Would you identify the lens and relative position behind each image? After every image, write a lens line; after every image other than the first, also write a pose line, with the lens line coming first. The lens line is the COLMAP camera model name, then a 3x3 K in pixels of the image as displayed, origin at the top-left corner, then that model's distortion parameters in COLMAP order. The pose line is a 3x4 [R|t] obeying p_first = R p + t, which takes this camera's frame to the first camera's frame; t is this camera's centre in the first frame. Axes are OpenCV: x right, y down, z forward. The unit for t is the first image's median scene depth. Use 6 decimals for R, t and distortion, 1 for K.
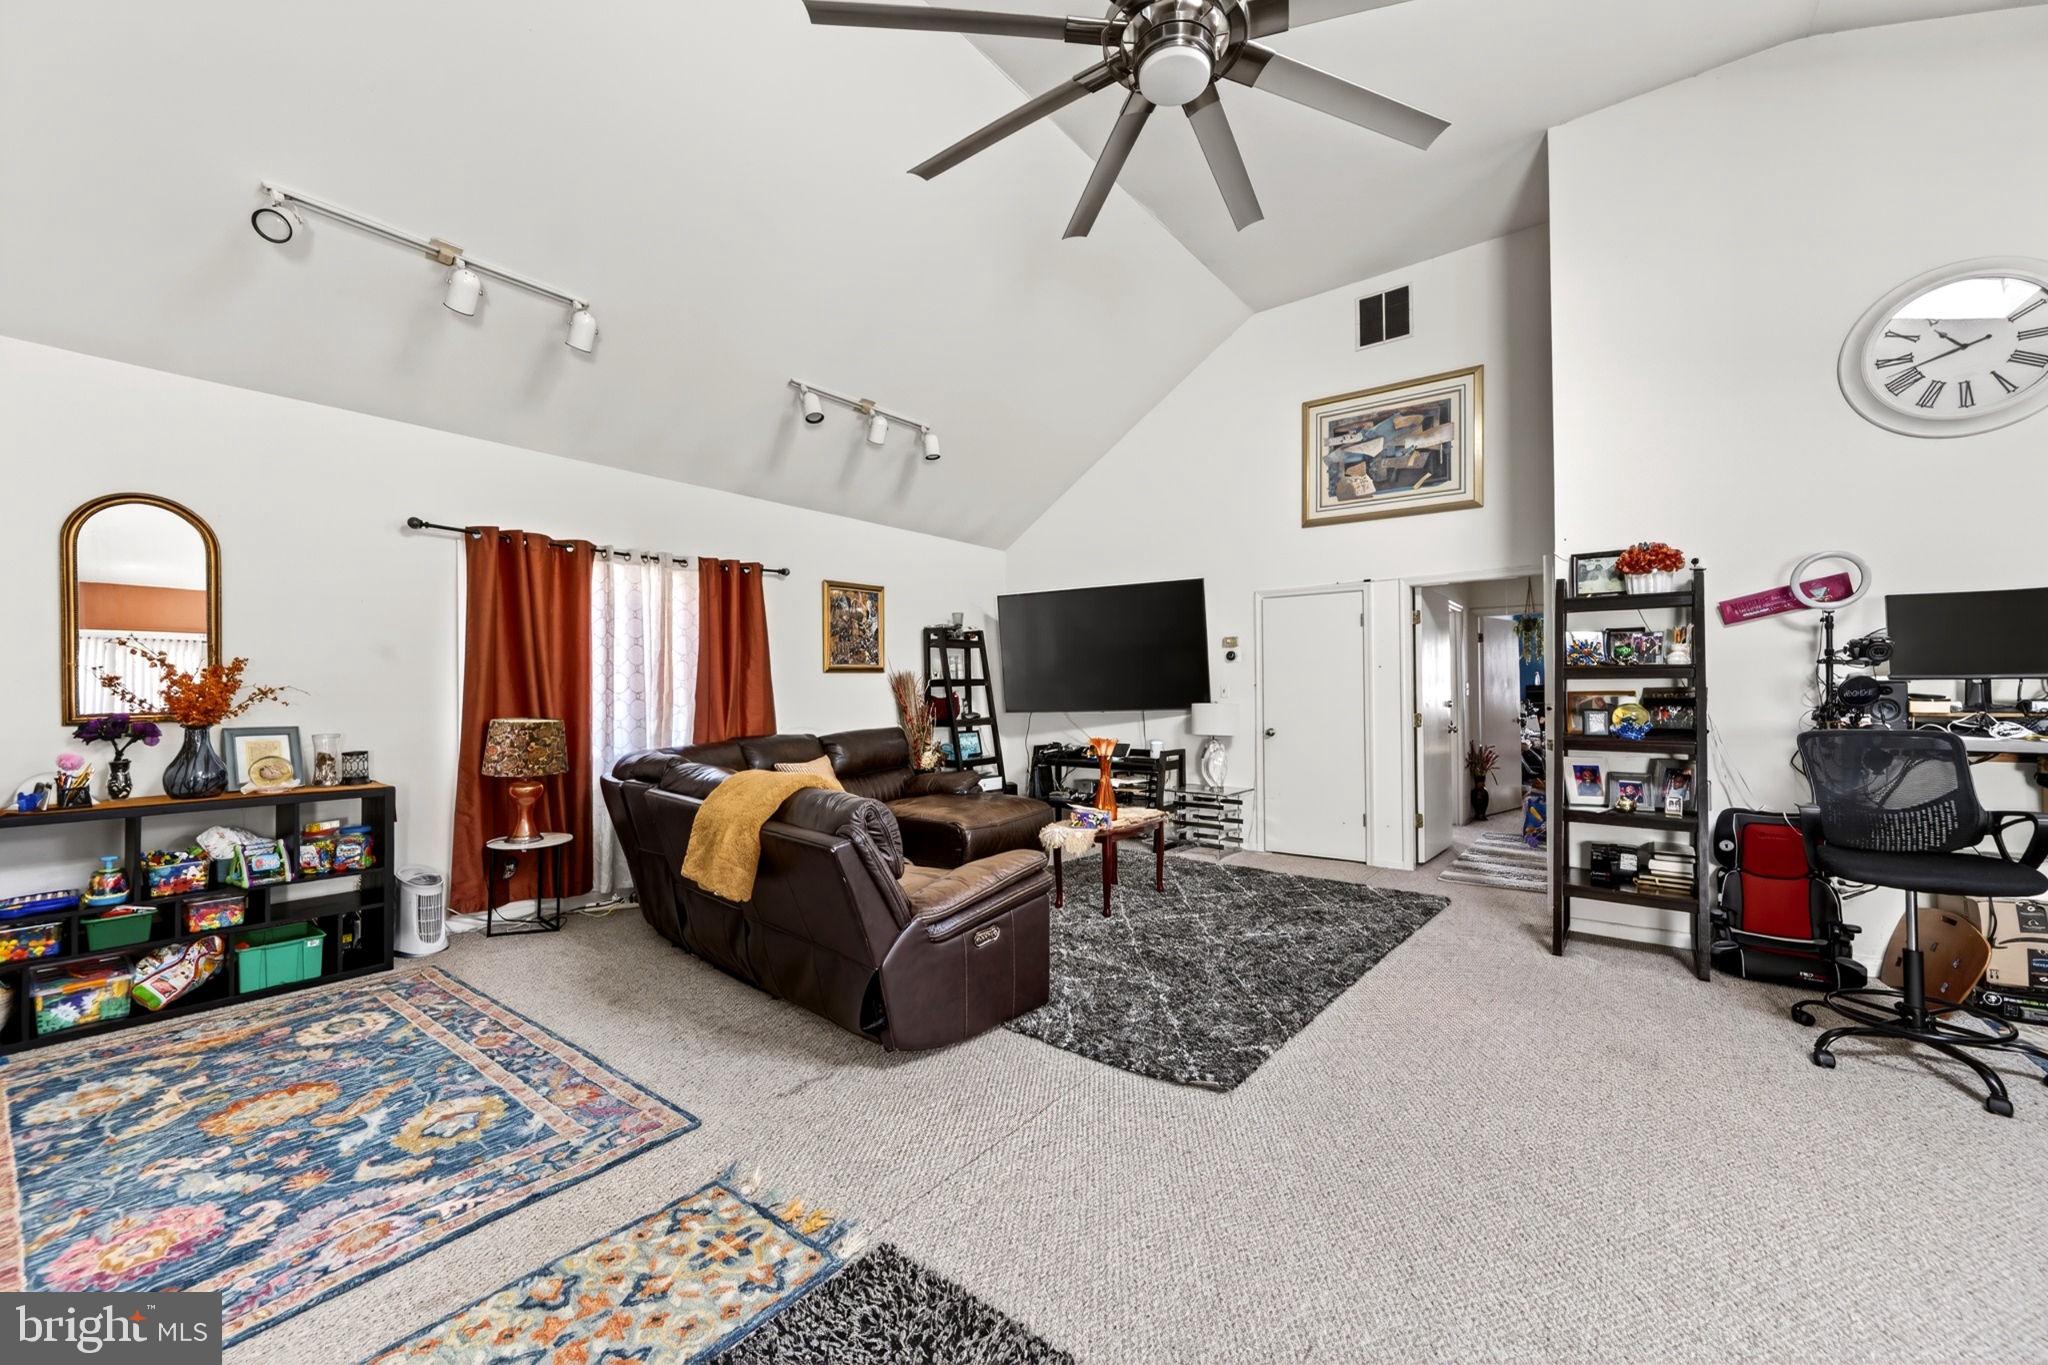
lens RADIAL K [[799.1, 0, 1022.1], [0, 799.1, 679.5], [0, 0, 1]] dist [0.000231, -0.000181]
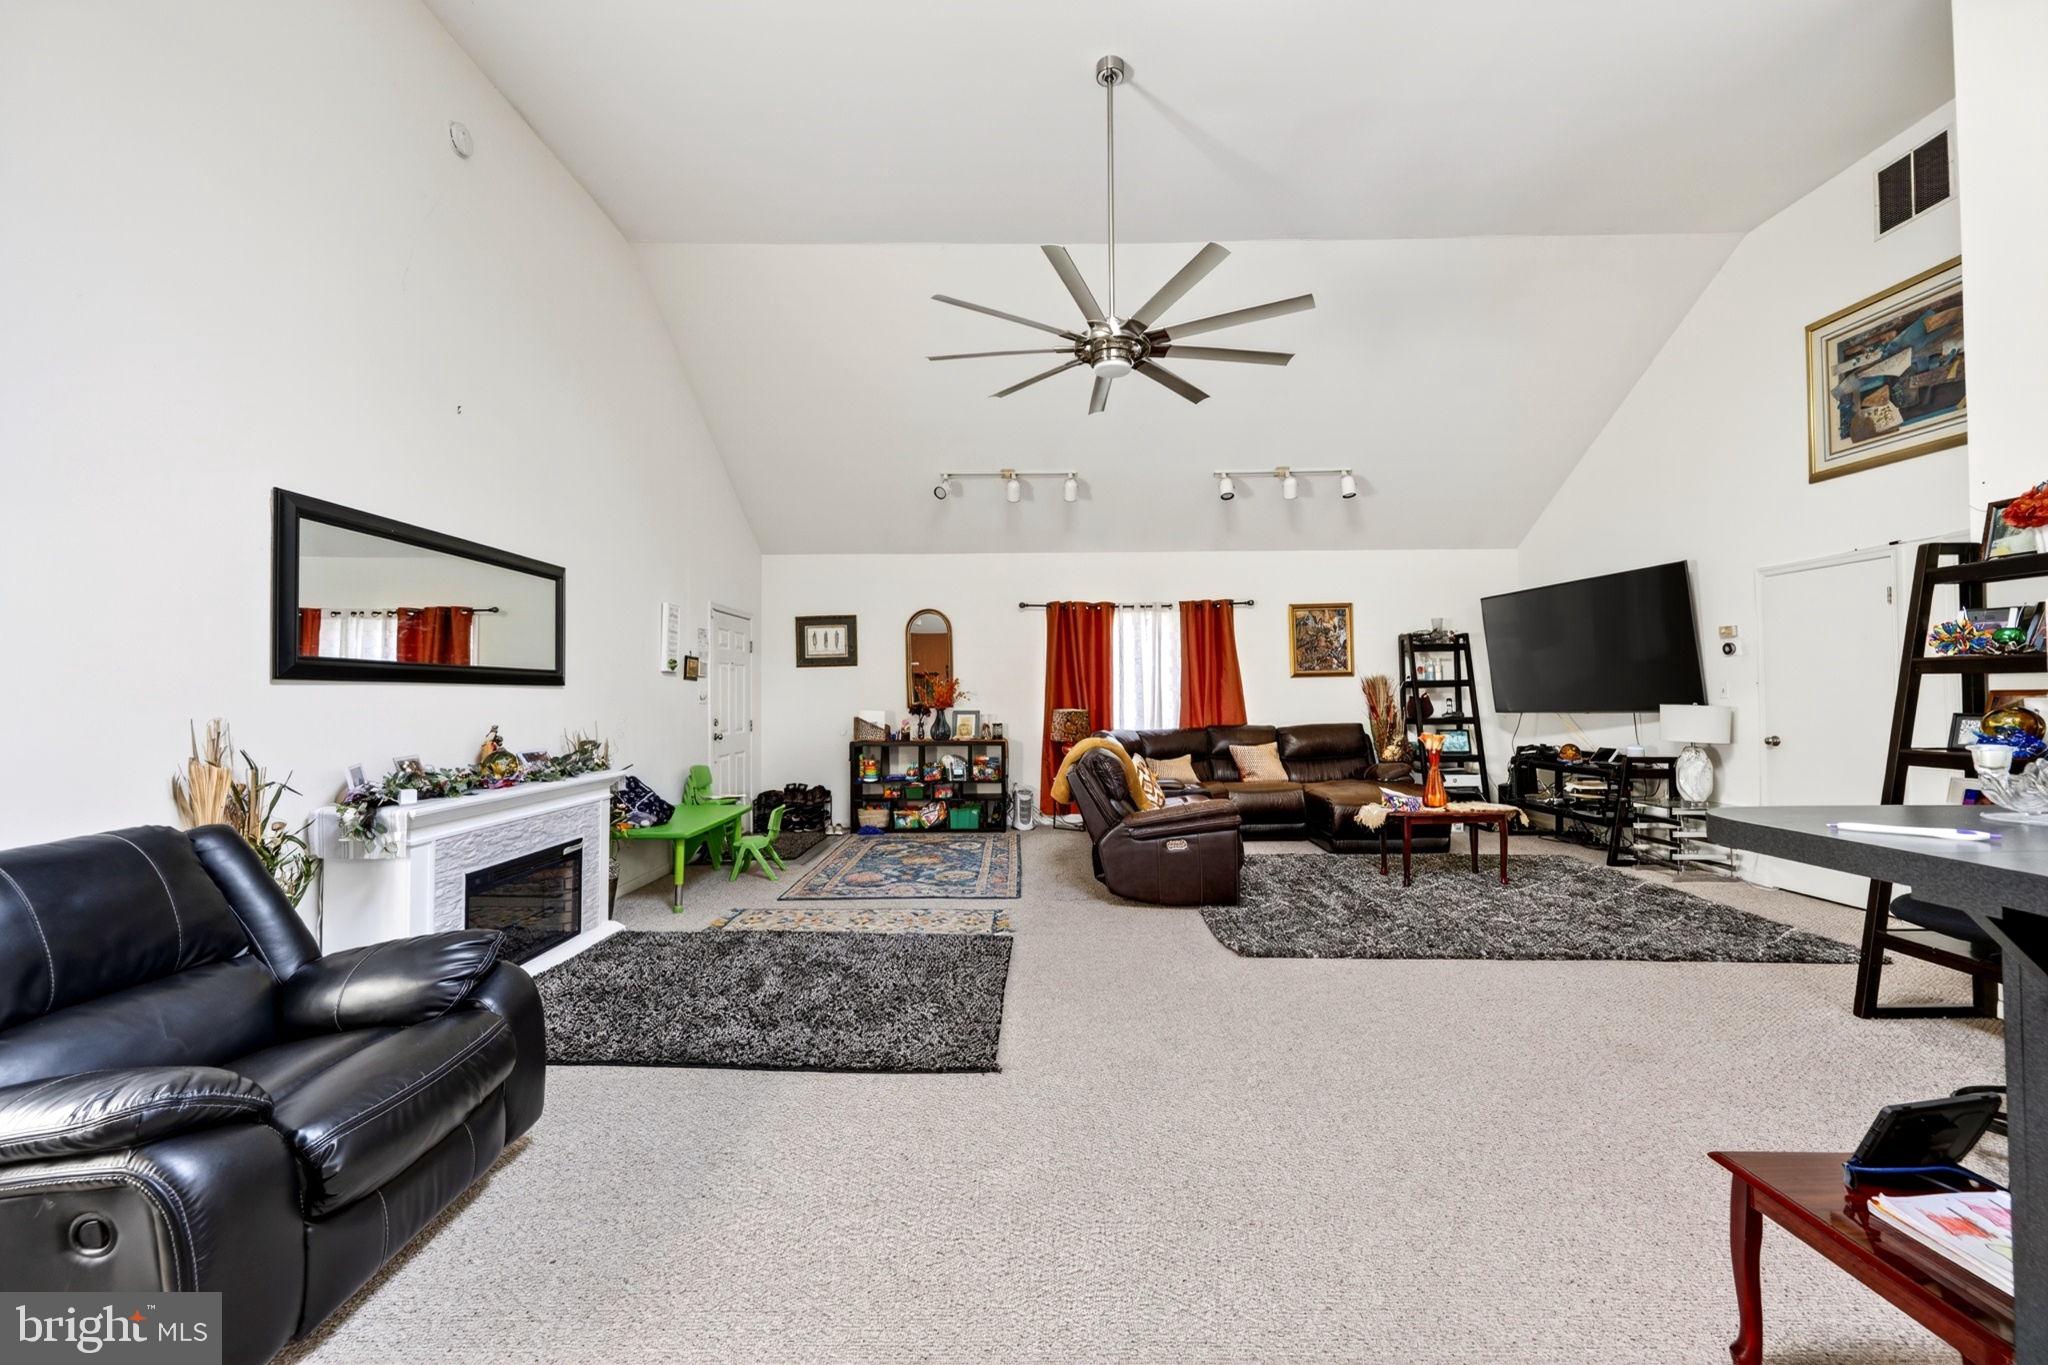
lens RADIAL K [[799.1, 0, 1022.1], [0, 799.1, 679.5], [0, 0, 1]] dist [0.000231, -0.000181]
pose [[0.602196, -0.016474, -0.798179, 0.538649], [0.015258, 0.999842, -0.009125, -0.000734], [0.798203, -0.006684, 0.602352, -0.106936]]
